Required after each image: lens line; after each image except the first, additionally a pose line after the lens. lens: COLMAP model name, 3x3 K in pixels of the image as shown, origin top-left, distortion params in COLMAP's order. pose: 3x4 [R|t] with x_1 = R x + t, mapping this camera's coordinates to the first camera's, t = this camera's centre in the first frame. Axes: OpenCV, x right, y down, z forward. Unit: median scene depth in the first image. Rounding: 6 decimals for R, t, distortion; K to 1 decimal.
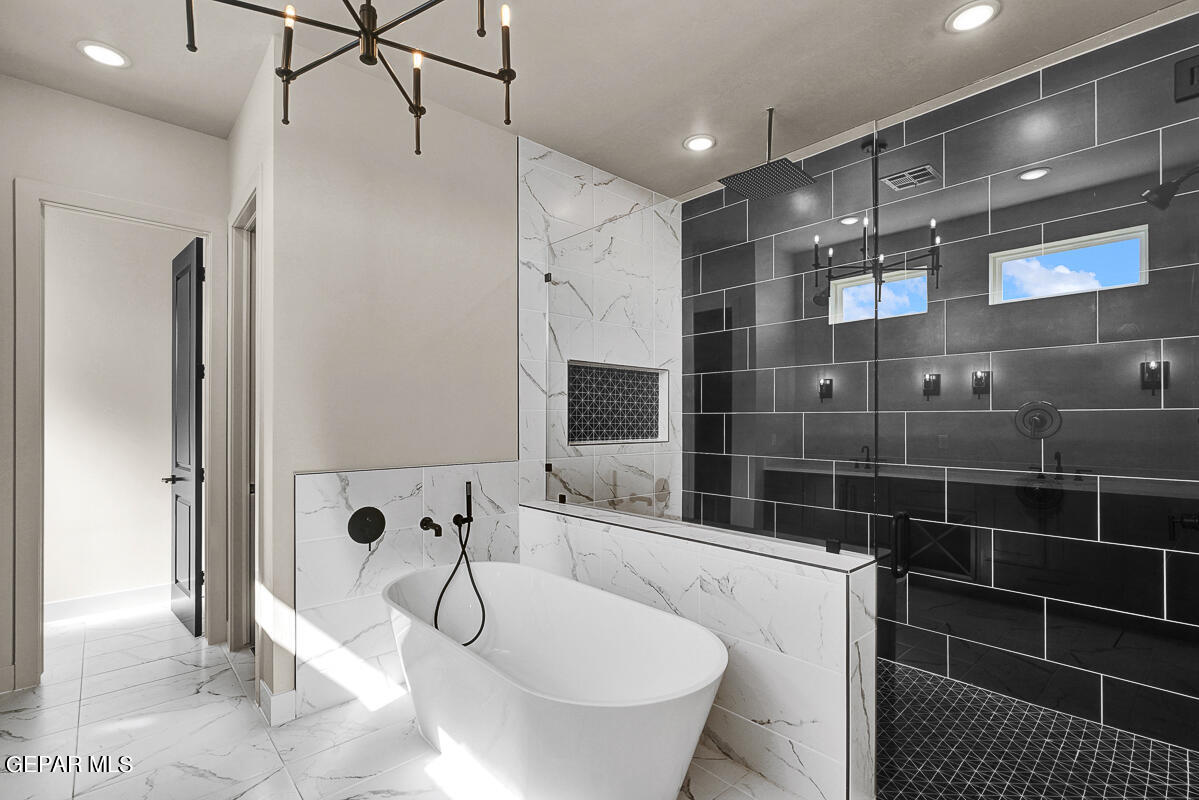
lens RADIAL K [[545.7, 0, 588.4], [0, 545.7, 420.7], [0, 0, 1]] dist [-0.002927, 0.000546]
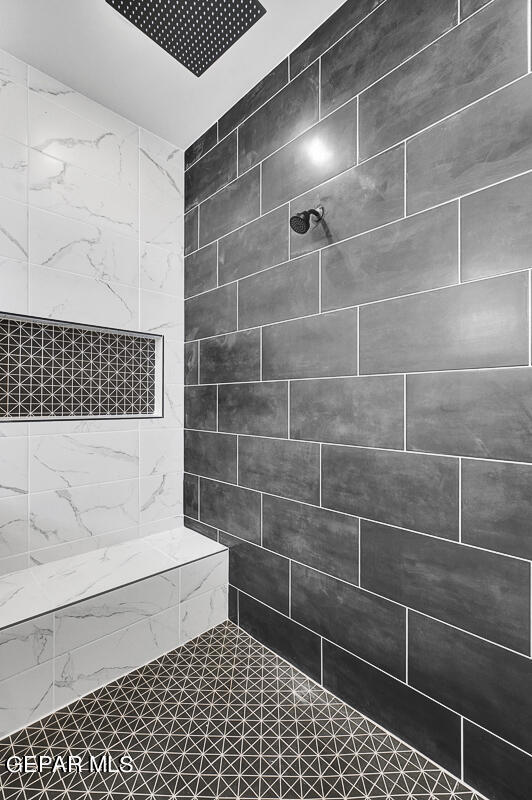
lens RADIAL K [[364.1, 0, 267.3], [0, 364.1, 405.6], [0, 0, 1]] dist [-0.002927, 0.000546]
pose [[0.998940, 0.001880, 0.045986, 0.314978], [-0.002010, 0.999994, 0.002785, 0.018991], [-0.045980, -0.002874, 0.998938, 0.444938]]
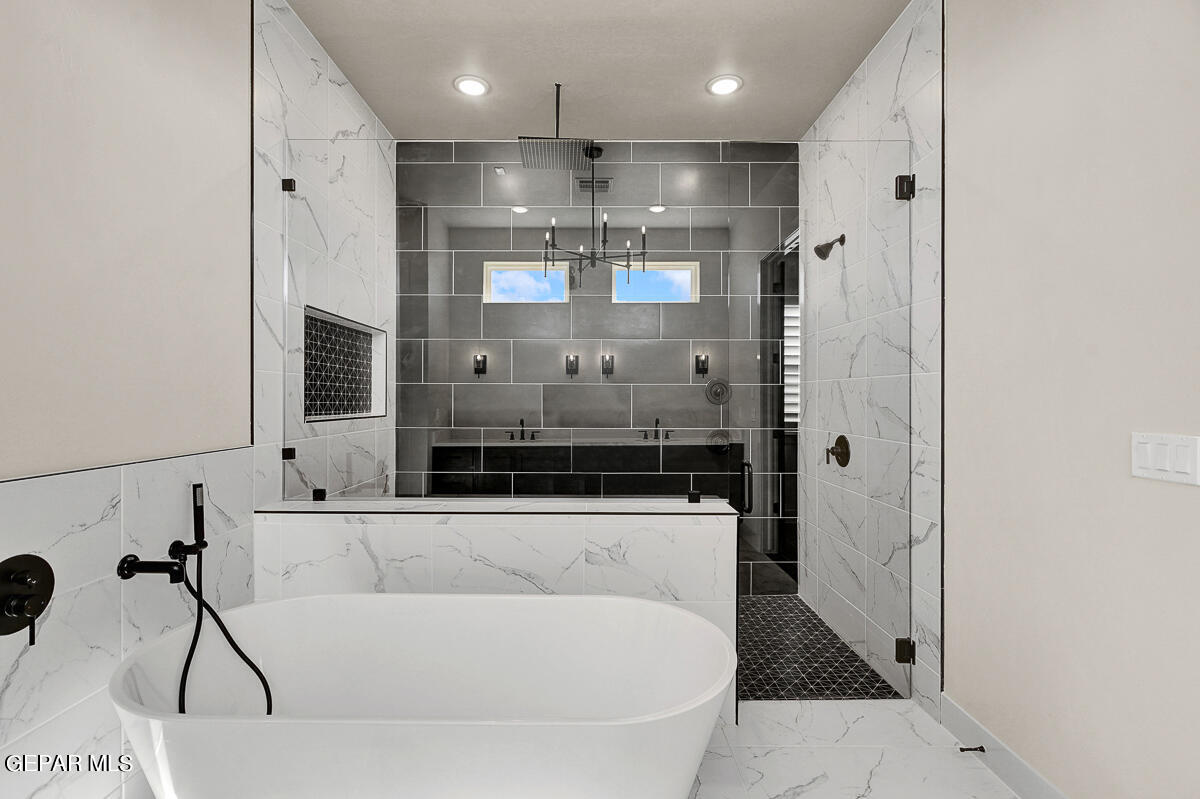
lens RADIAL K [[551.4, 0, 577.1], [0, 551.4, 396.0], [0, 0, 1]] dist [0.003098, 0.000619]
pose [[0.682760, 0.002737, 0.730638, -0.304221], [0.002925, 0.999975, -0.006479, 0.014991], [-0.730637, 0.006561, 0.682734, 0.213739]]
